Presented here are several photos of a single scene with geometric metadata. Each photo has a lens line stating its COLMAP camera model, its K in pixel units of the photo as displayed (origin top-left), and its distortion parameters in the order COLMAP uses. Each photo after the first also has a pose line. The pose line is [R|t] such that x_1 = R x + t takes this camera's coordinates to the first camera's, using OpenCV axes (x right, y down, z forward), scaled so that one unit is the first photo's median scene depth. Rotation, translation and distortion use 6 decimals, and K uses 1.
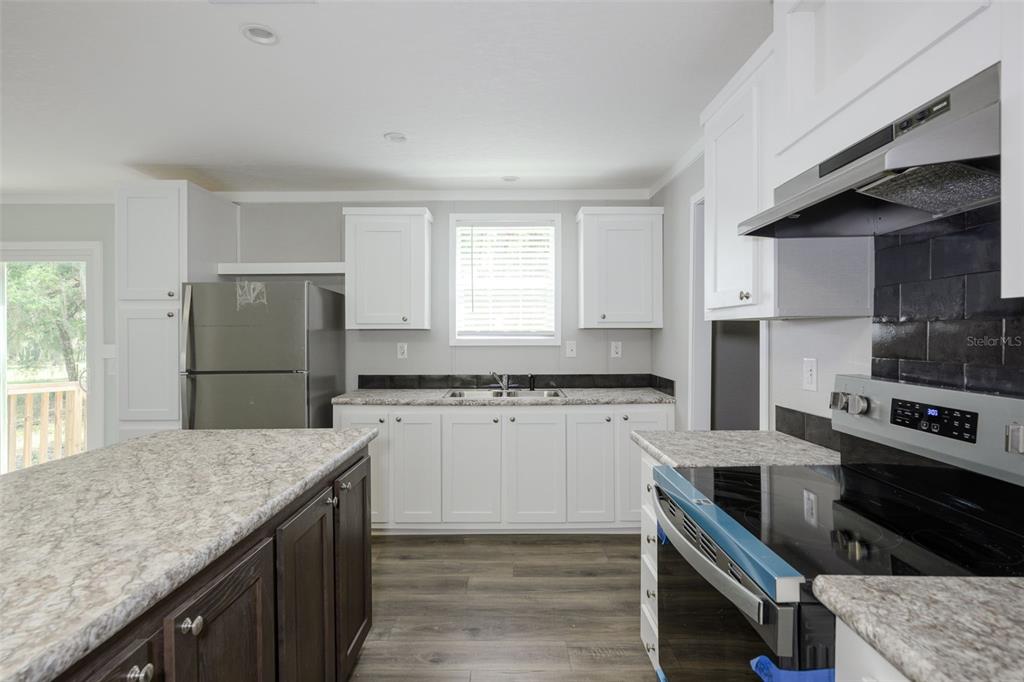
lens RADIAL K [[532.6, 0, 523.9], [0, 532.6, 341.8], [0, 0, 1]] dist [0.001187, 0.000039]
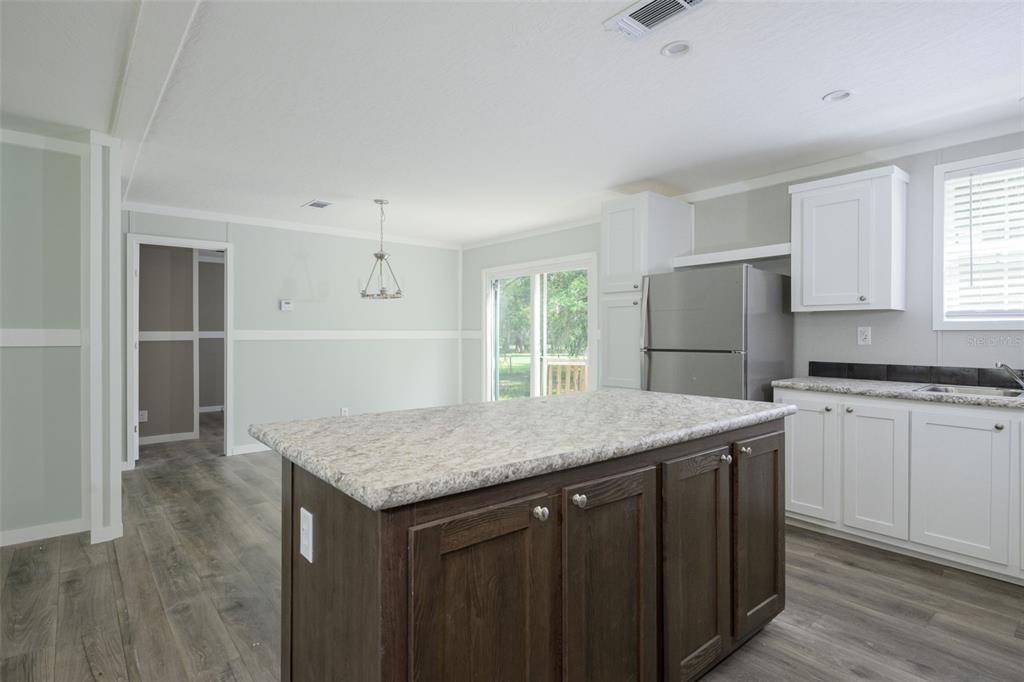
lens RADIAL K [[536.1, 0, 512.0], [0, 536.1, 341.0], [0, 0, 1]] dist [0.003136, -0.000079]
pose [[0.639087, 0.007969, -0.769093, 0.097216], [-0.007393, 0.999964, 0.004218, 0.030828], [0.769099, 0.002990, 0.639123, -0.010692]]
